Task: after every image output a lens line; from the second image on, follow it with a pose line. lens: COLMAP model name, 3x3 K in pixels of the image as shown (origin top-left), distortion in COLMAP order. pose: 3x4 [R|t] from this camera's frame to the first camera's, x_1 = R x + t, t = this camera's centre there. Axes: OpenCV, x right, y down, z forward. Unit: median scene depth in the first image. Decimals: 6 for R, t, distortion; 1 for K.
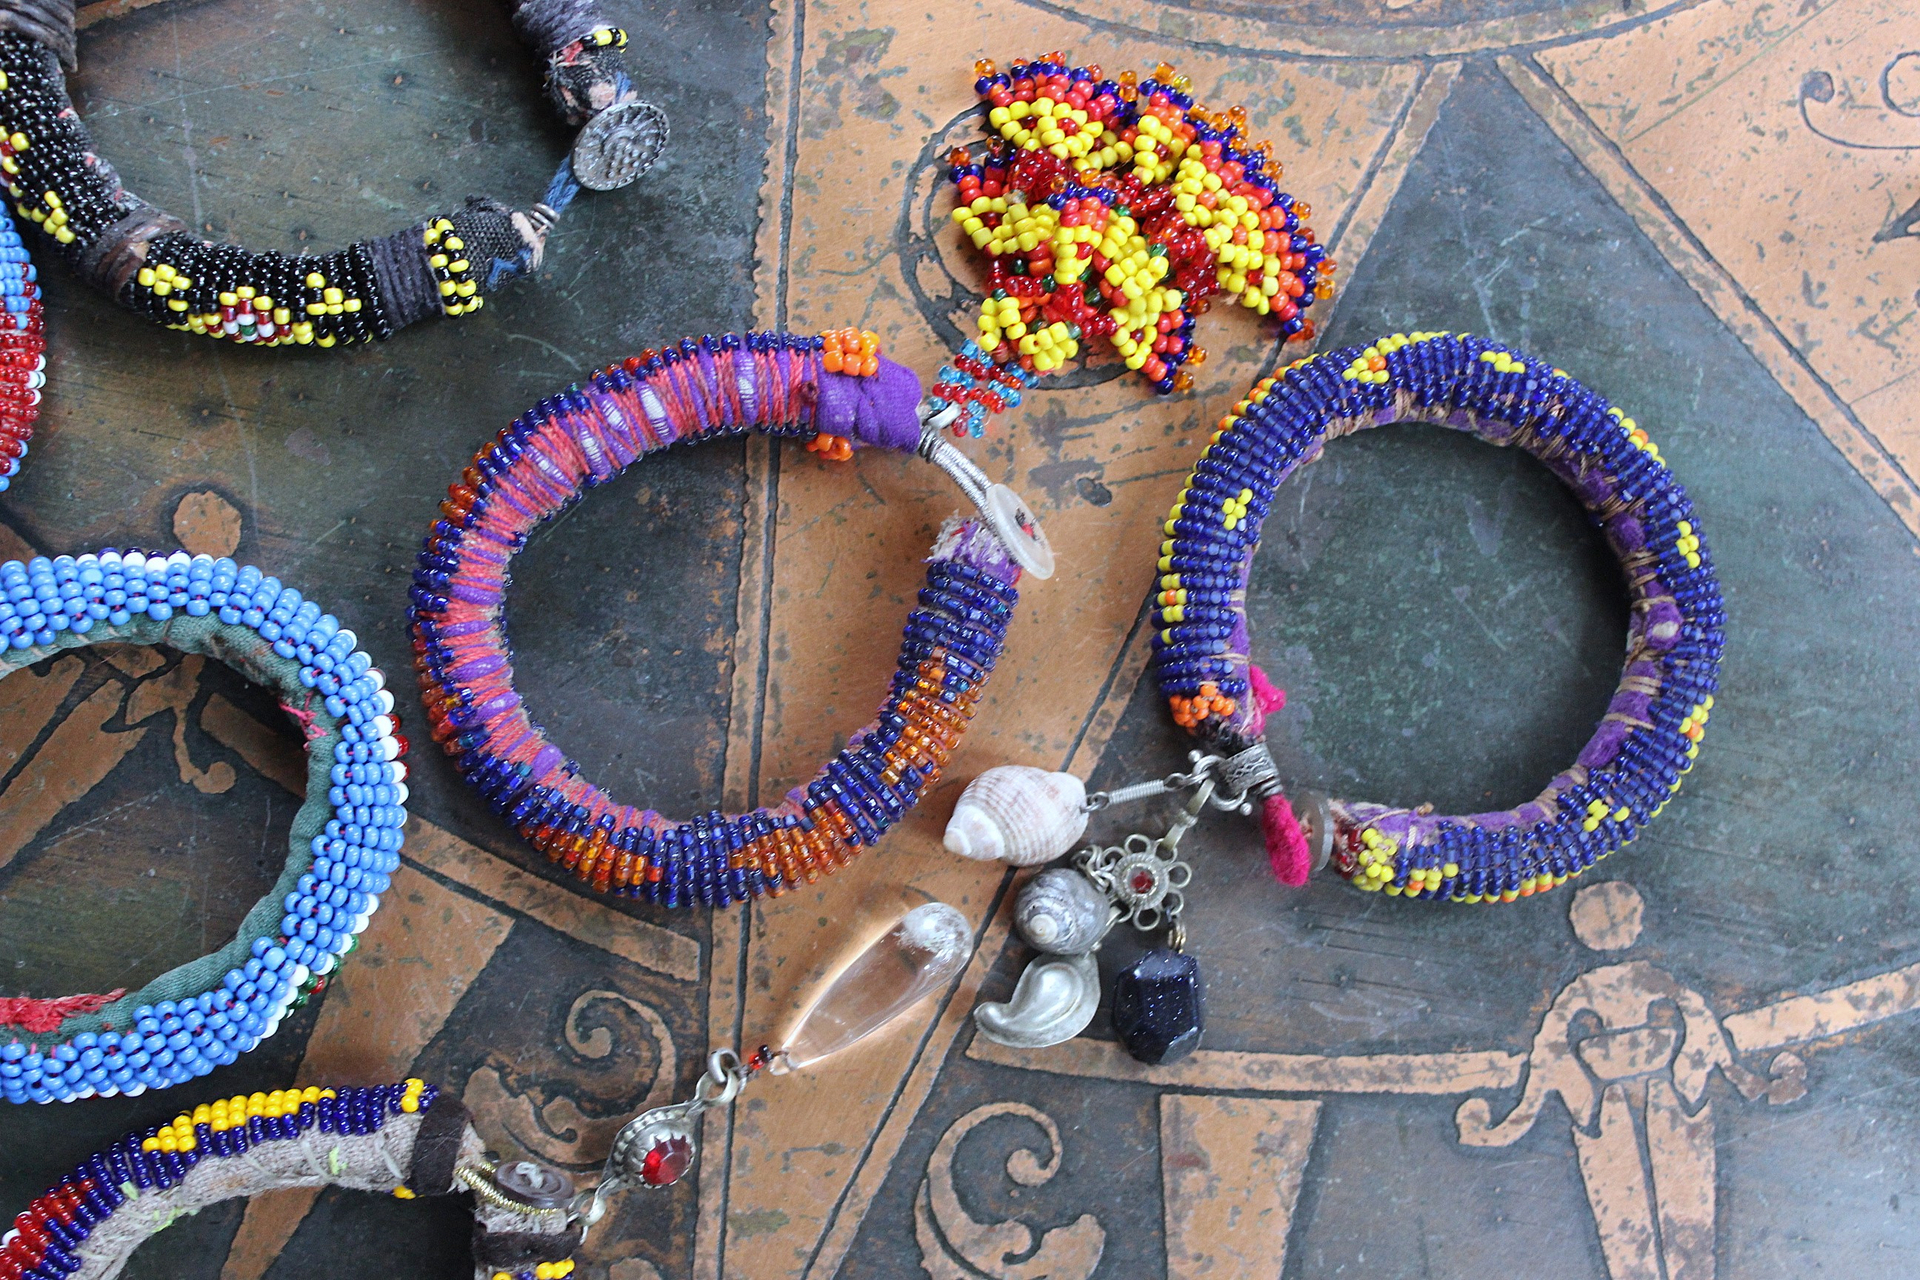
lens RADIAL K [[2994.0, 0, 960.0], [0, 2994.0, 640.0], [0, 0, 1]] dist [-0.040202, 0.256101]
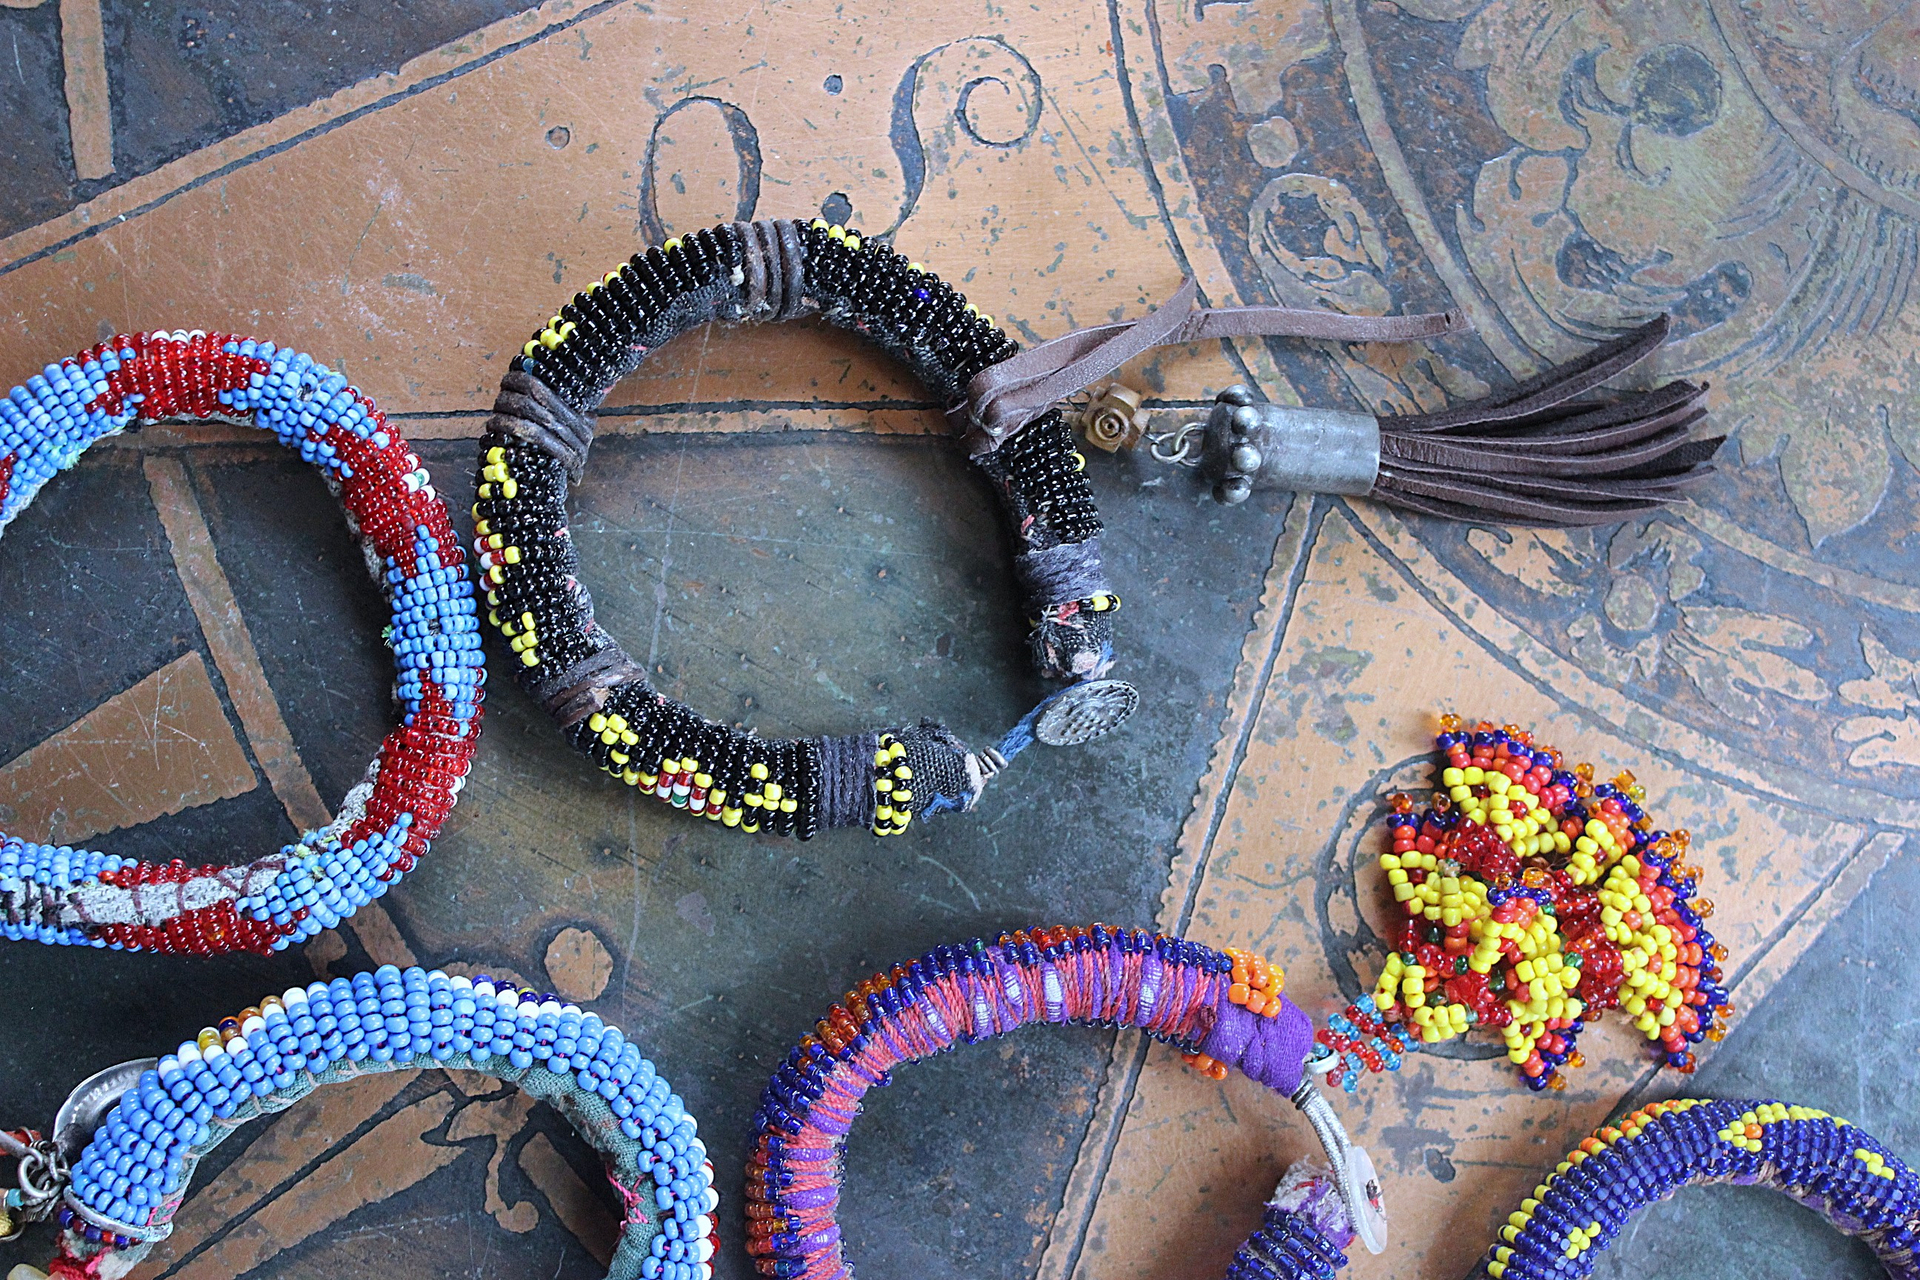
lens RADIAL K [[2994.0, 0, 960.0], [0, 2994.0, 640.0], [0, 0, 1]] dist [-0.040202, 0.256101]
pose [[0.960599, 0.277642, 0.012835, -0.176184], [-0.277643, 0.960683, -0.001693, -0.178114], [-0.012800, -0.001937, 0.999916, 0.008945]]
